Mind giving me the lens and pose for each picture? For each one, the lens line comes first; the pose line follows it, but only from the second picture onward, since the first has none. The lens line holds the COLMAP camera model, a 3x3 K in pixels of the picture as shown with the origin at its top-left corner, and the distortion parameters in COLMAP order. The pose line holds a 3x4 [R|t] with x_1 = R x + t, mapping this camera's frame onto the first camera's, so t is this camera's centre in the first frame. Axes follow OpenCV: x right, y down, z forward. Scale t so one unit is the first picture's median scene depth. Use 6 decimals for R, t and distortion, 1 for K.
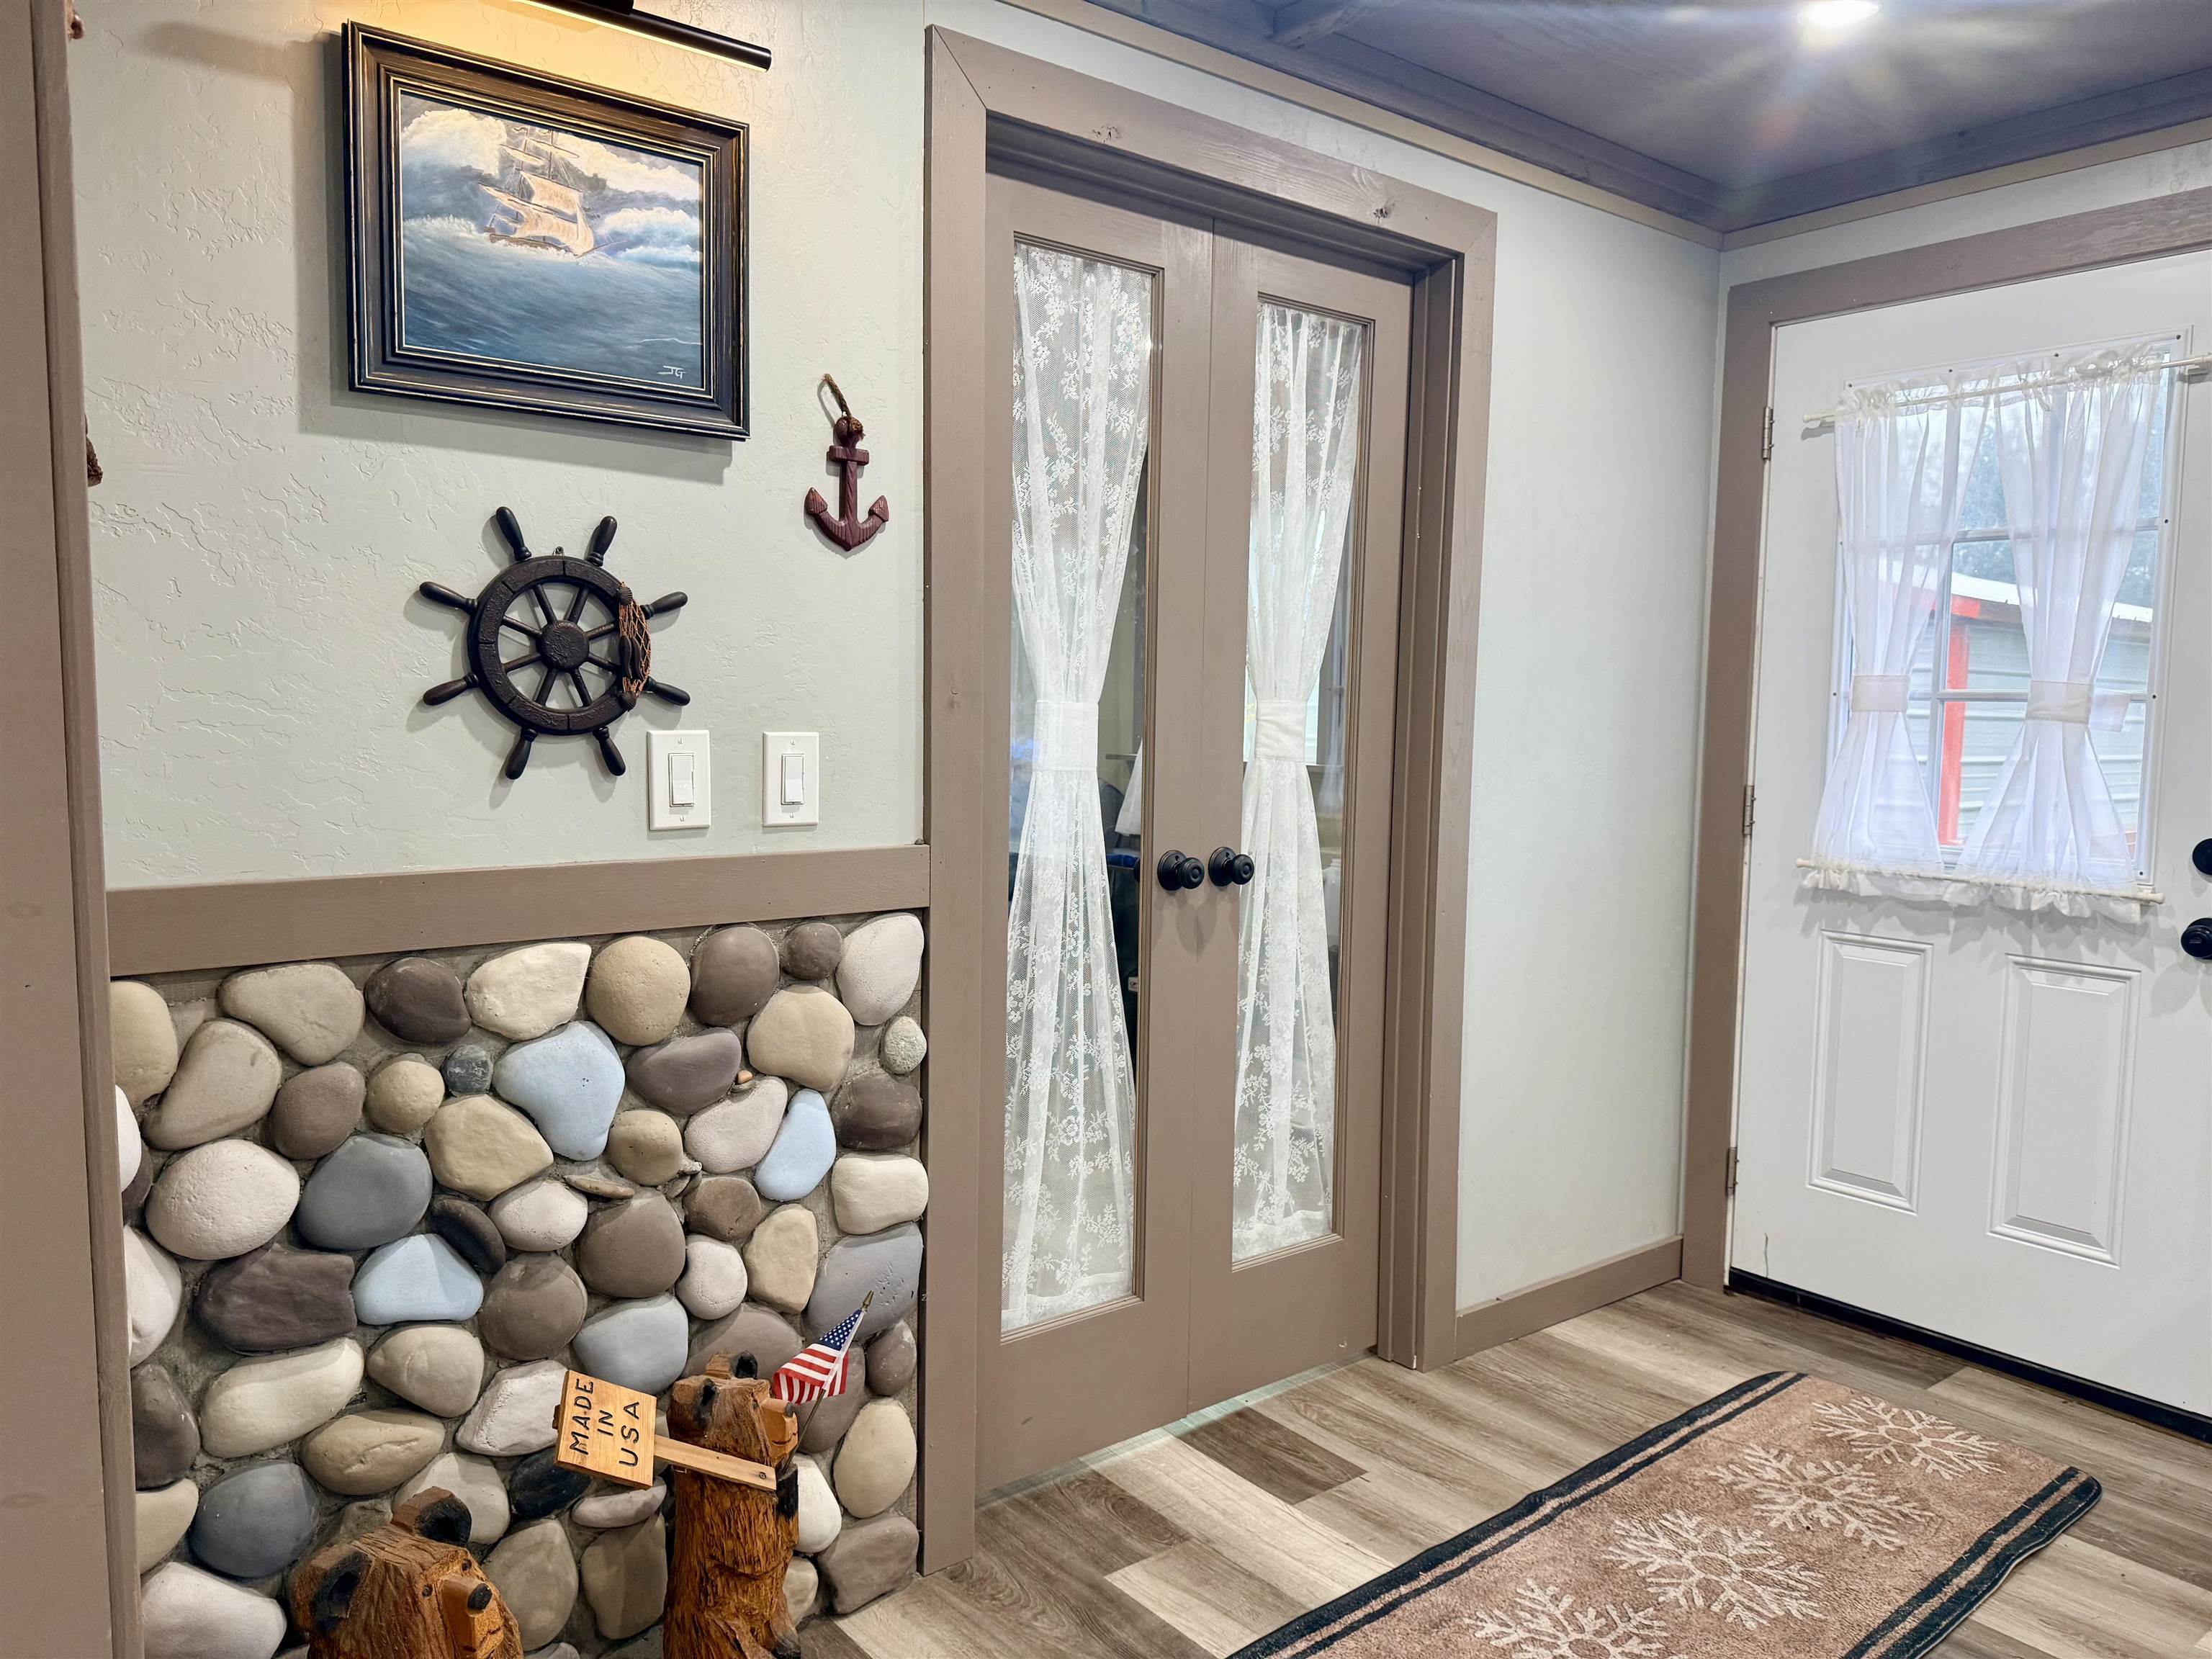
lens RADIAL K [[1555.2, 0, 1150.2], [0, 1555.2, 844.0], [0, 0, 1]] dist [0.074520, -0.082660]
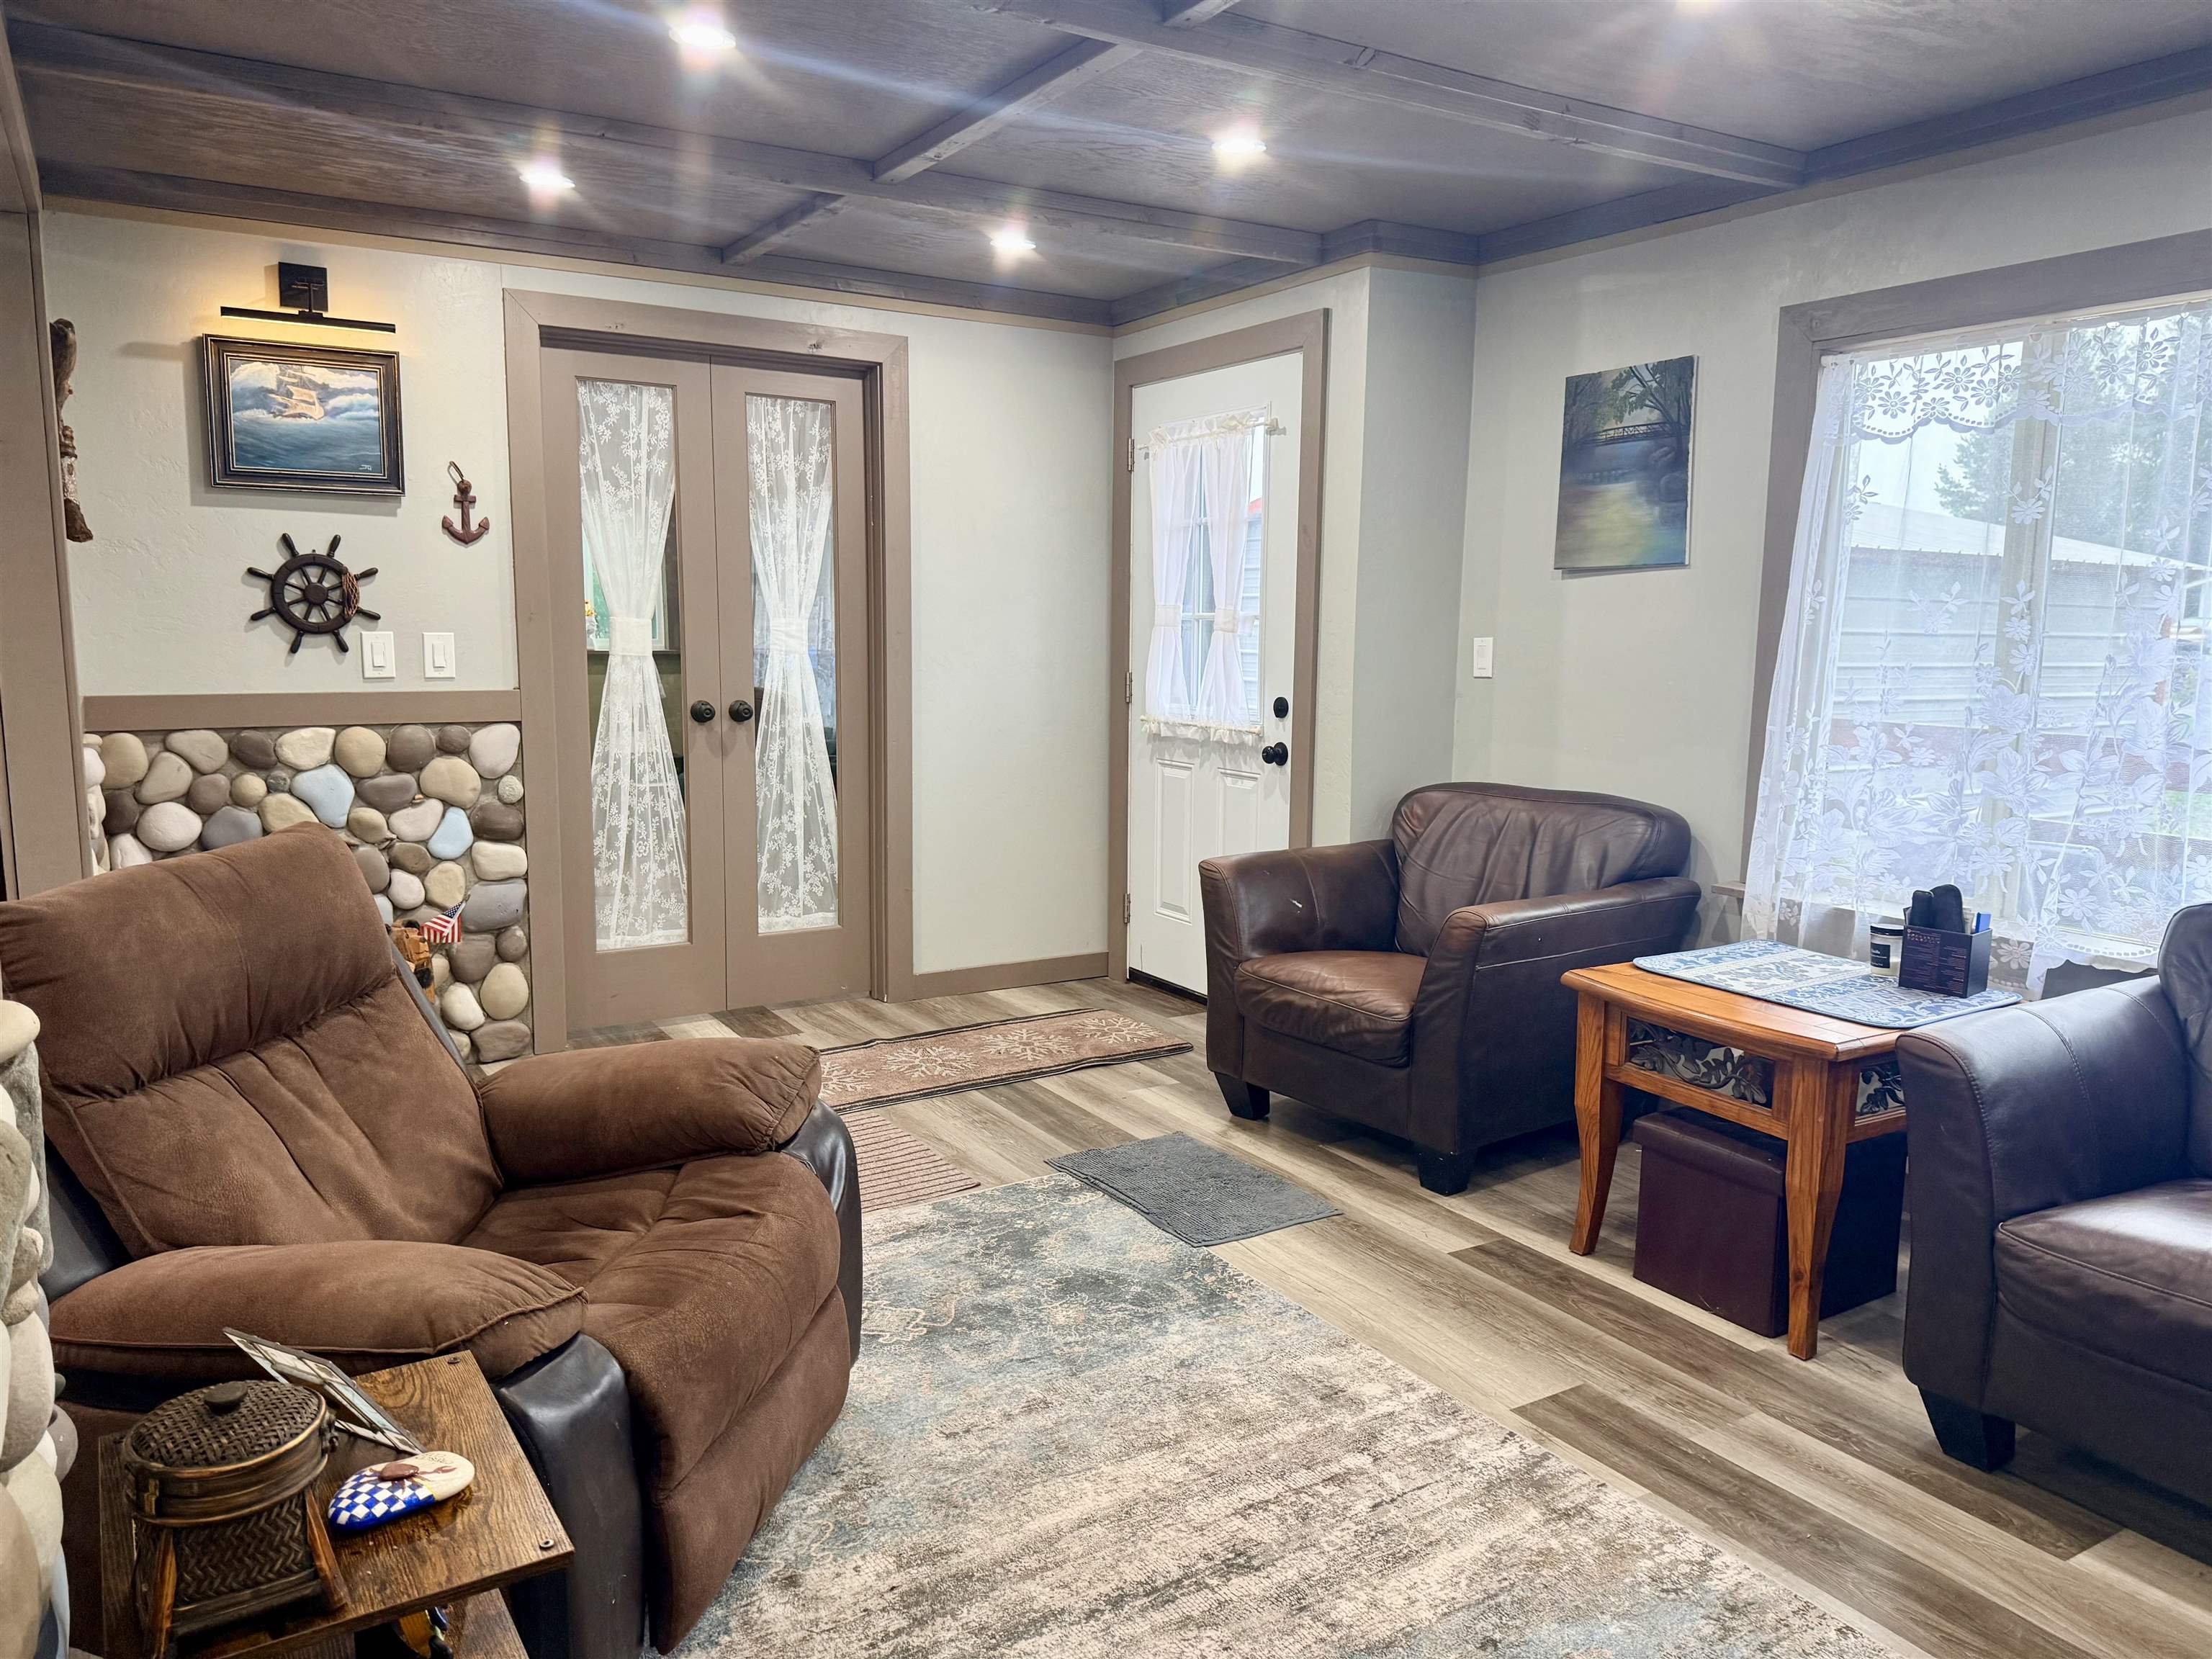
lens RADIAL K [[1555.2, 0, 1135.5], [0, 1555.2, 833.0], [0, 0, 1]] dist [0.074520, -0.082660]
pose [[0.993989, 0.009978, -0.109024, 0.936304], [-0.005235, 0.999031, 0.043707, 0.099132], [0.109355, -0.042874, 0.993078, -1.011092]]
